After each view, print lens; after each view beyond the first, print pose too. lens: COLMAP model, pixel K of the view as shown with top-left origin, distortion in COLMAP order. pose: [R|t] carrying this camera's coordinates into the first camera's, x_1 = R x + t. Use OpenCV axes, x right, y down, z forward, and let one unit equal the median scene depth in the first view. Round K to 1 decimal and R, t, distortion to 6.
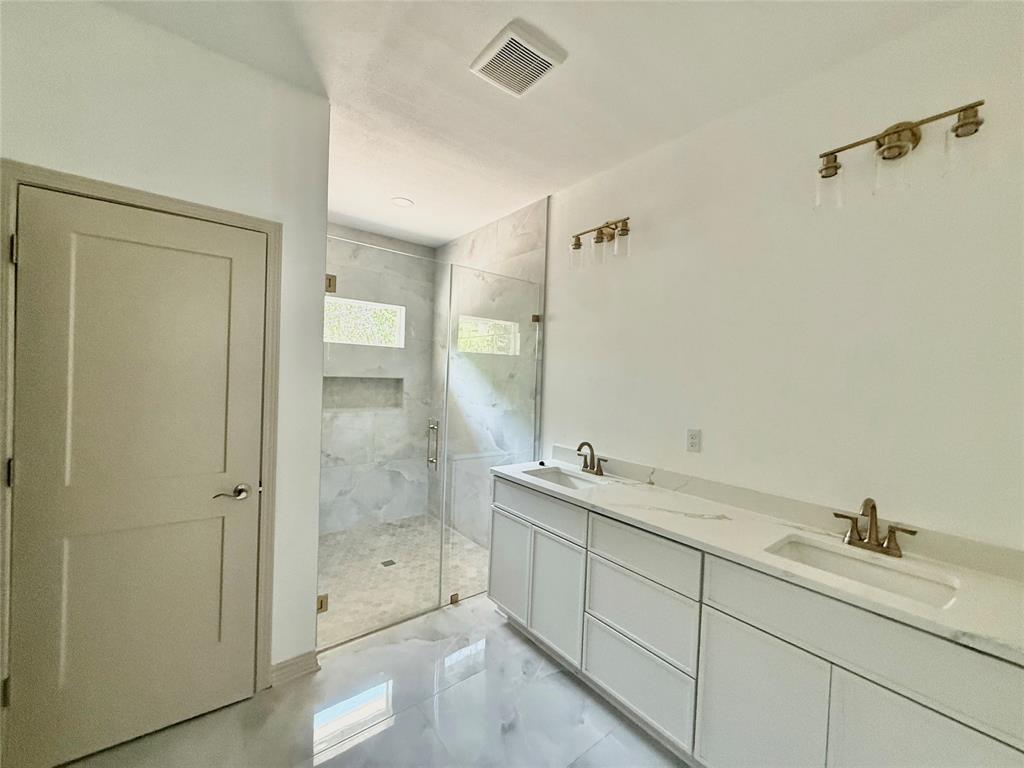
lens RADIAL K [[409.7, 0, 510.9], [0, 409.7, 385.0], [0, 0, 1]] dist [0.001355, 0.000207]
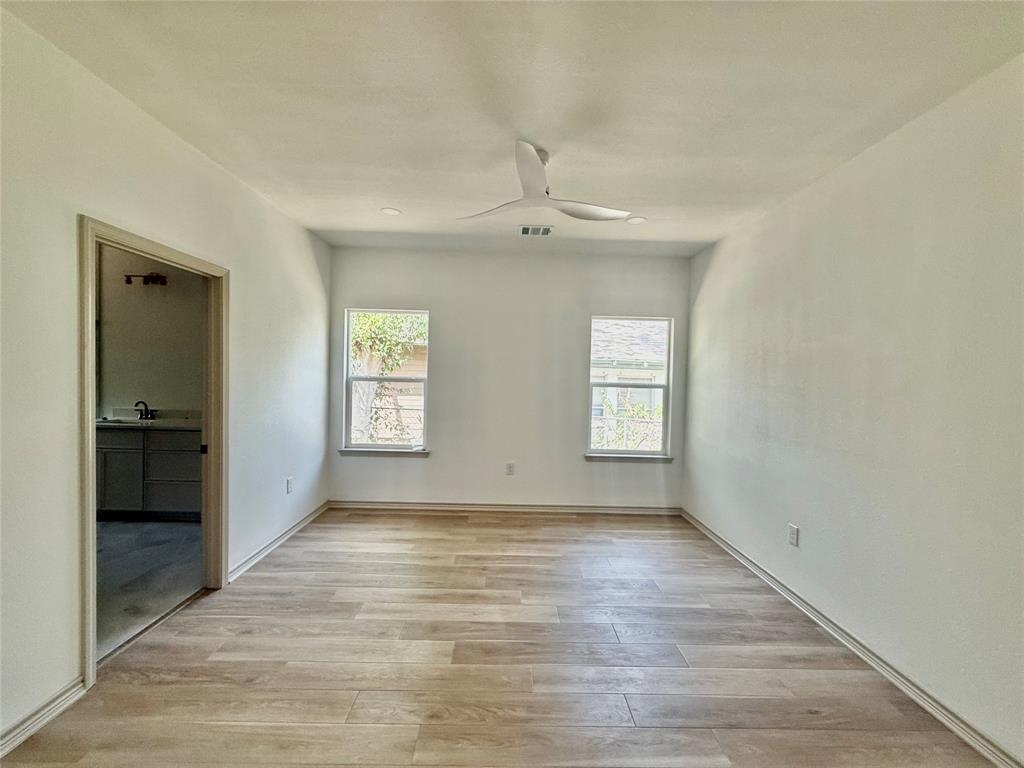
lens RADIAL K [[409.7, 0, 510.9], [0, 409.7, 385.0], [0, 0, 1]] dist [0.001355, 0.000207]
pose [[0.609118, -0.039160, 0.792112, -0.234031], [0.012511, 0.999130, 0.039775, 0.022355], [-0.792981, -0.014318, 0.609078, -1.285473]]
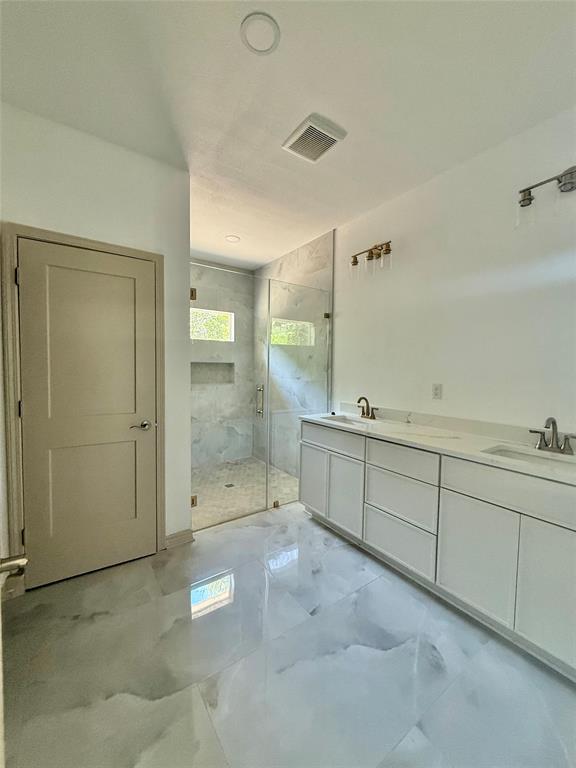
lens RADIAL K [[307.2, 0, 288.0], [0, 307.2, 384.0], [0, 0, 1]] dist [0.001355, 0.000207]
pose [[0.998097, -0.021384, -0.057844, -0.021894], [0.022885, 0.999415, 0.025401, 0.058790], [0.057267, -0.026677, 0.998002, -0.116768]]
